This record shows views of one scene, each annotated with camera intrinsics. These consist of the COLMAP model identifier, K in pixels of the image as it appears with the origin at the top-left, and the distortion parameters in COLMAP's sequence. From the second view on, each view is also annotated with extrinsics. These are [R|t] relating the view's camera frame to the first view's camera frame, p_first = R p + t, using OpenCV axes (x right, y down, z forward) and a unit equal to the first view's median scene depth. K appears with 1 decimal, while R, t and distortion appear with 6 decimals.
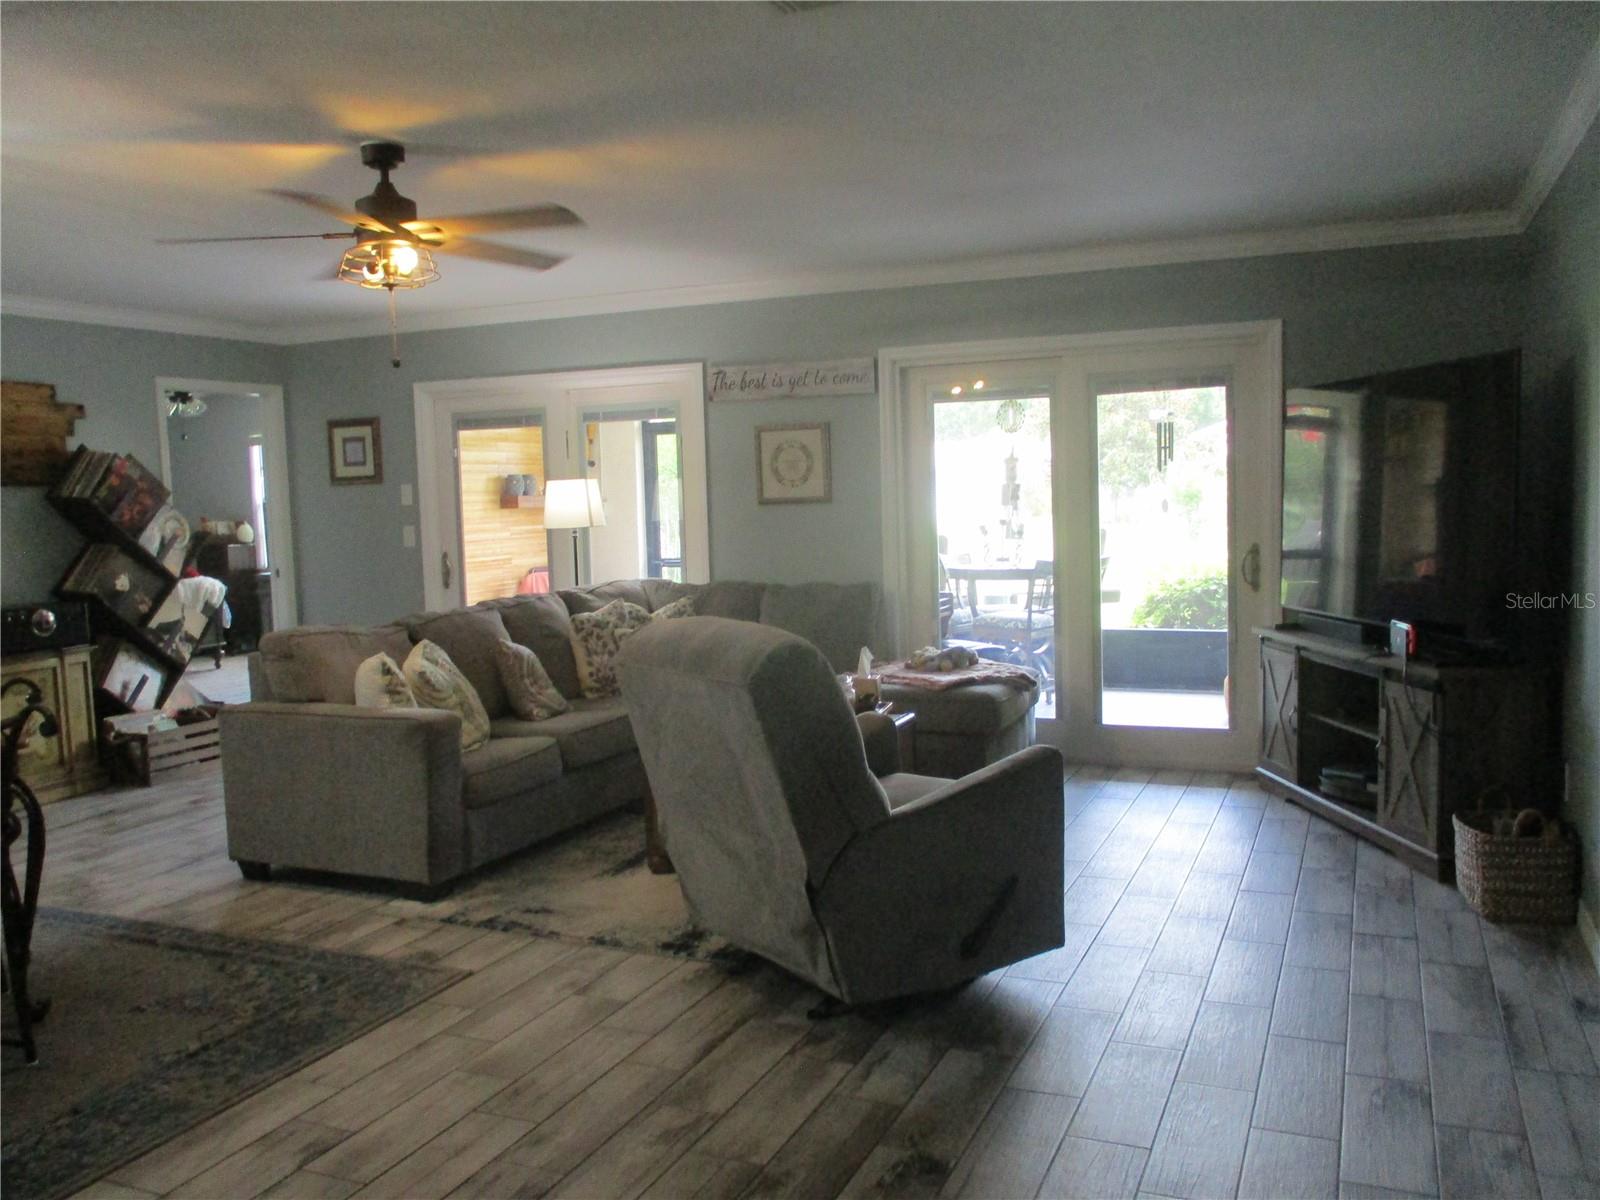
lens RADIAL K [[1336.5, 0, 809.3], [0, 1336.5, 590.0], [0, 0, 1]] dist [-0.026868, 0.011794]
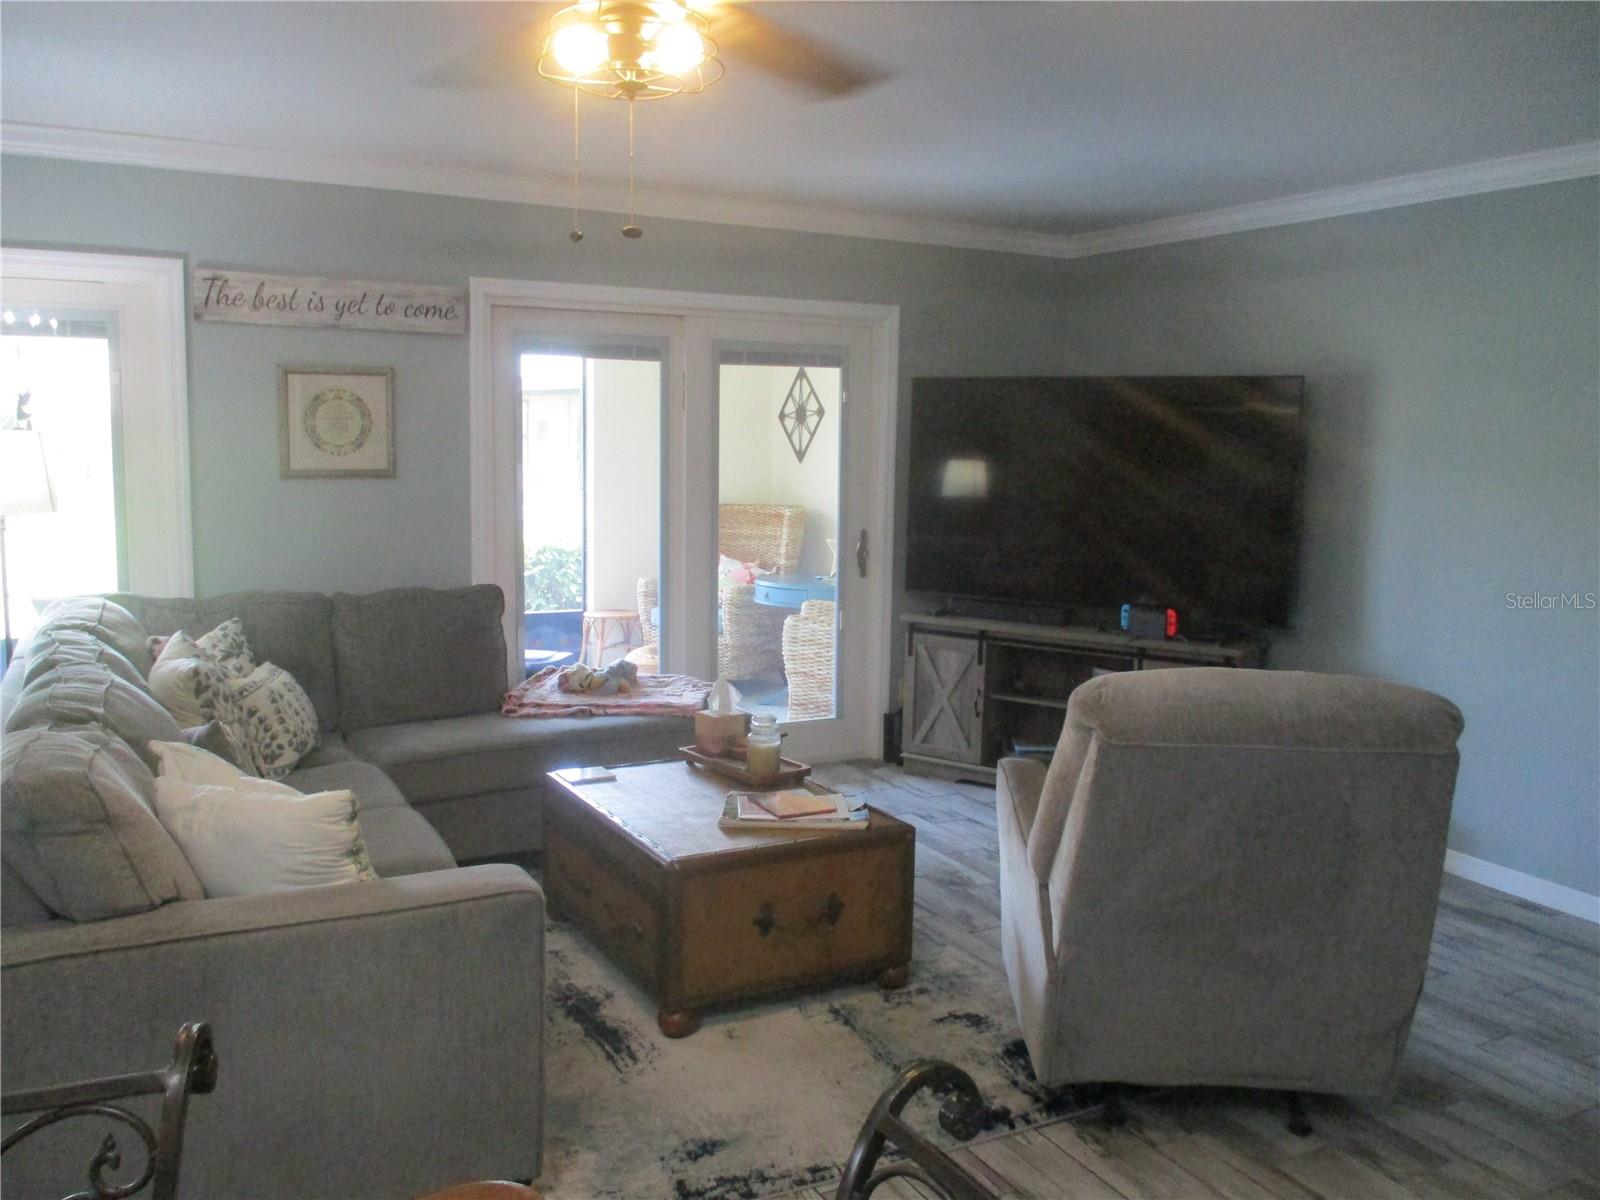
lens RADIAL K [[1336.5, 0, 809.9], [0, 1336.5, 602.2], [0, 0, 1]] dist [-0.026868, 0.011794]
pose [[0.623438, -0.060039, 0.779564, -0.417373], [0.017286, 0.997862, 0.063028, -0.039456], [-0.781681, -0.025819, 0.623143, 0.361360]]
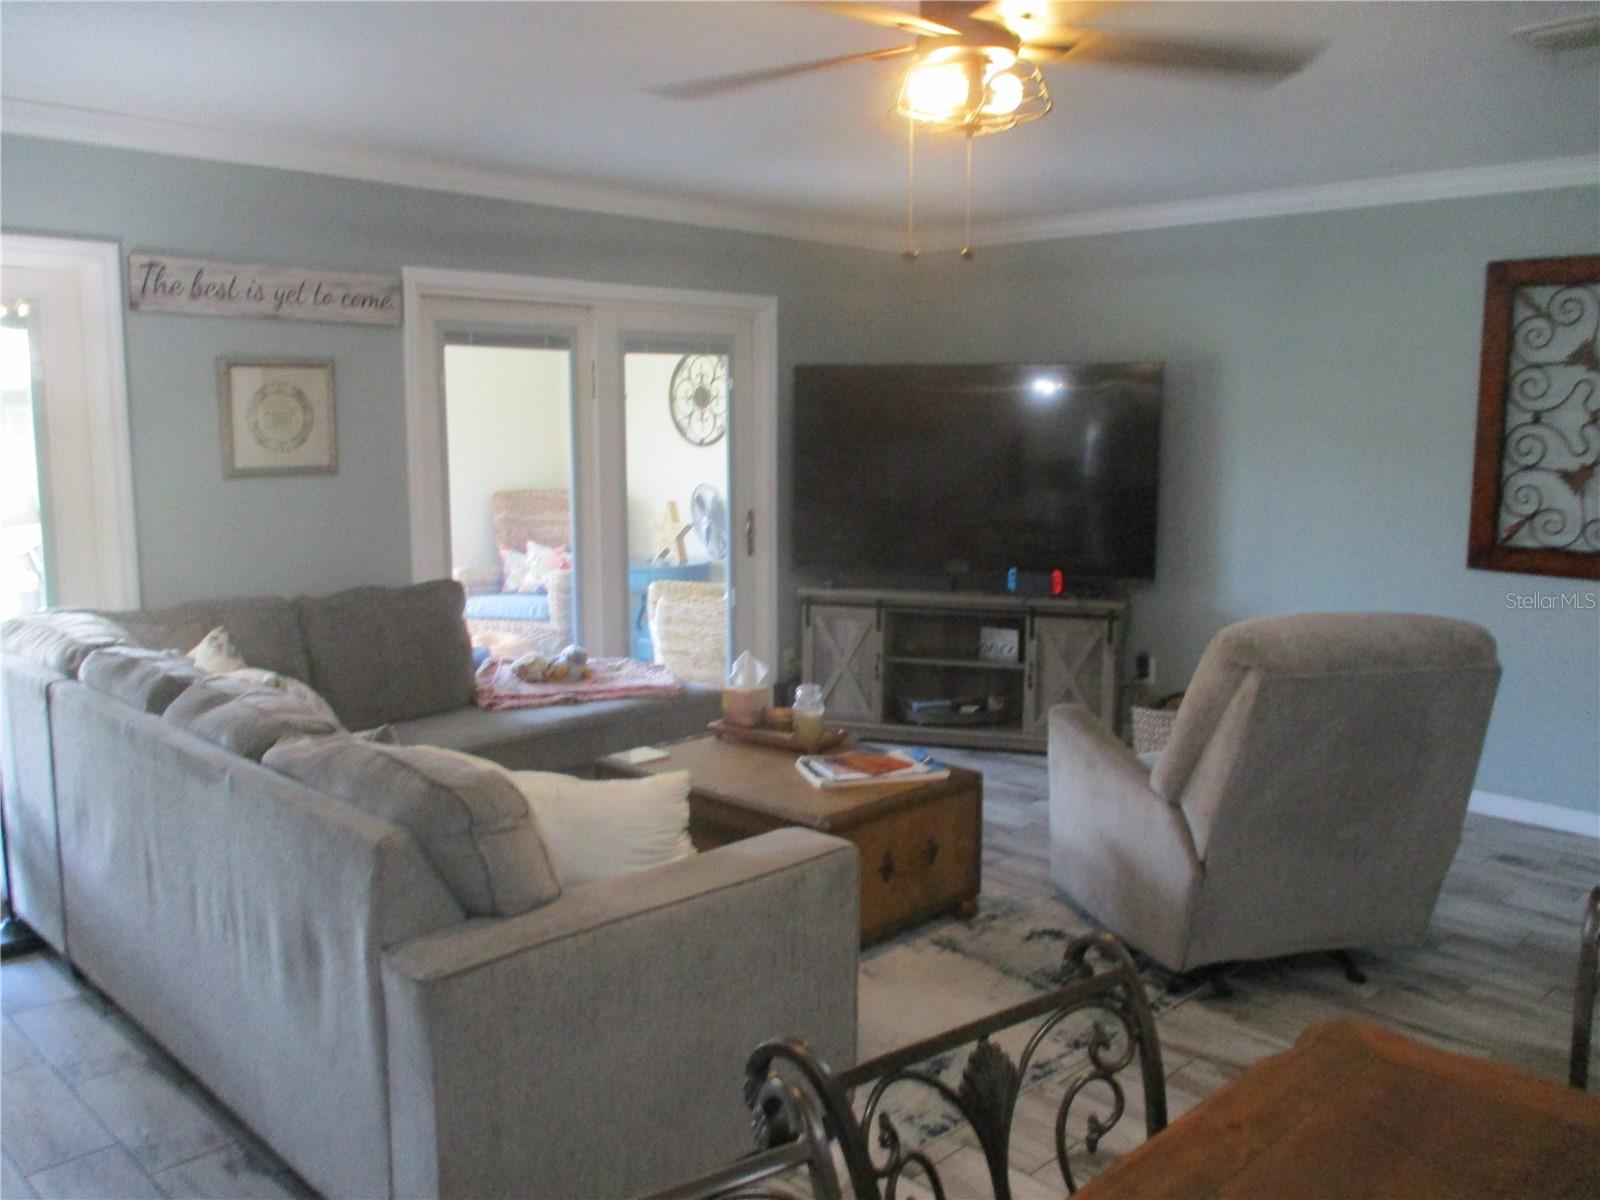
lens RADIAL K [[1336.5, 0, 811.9], [0, 1336.5, 602.2], [0, 0, 1]] dist [-0.026868, 0.011794]
pose [[0.366271, -0.101623, 0.924942, -0.552046], [0.048733, 0.994749, 0.089995, -0.049062], [-0.929231, 0.012113, 0.369300, 0.503406]]
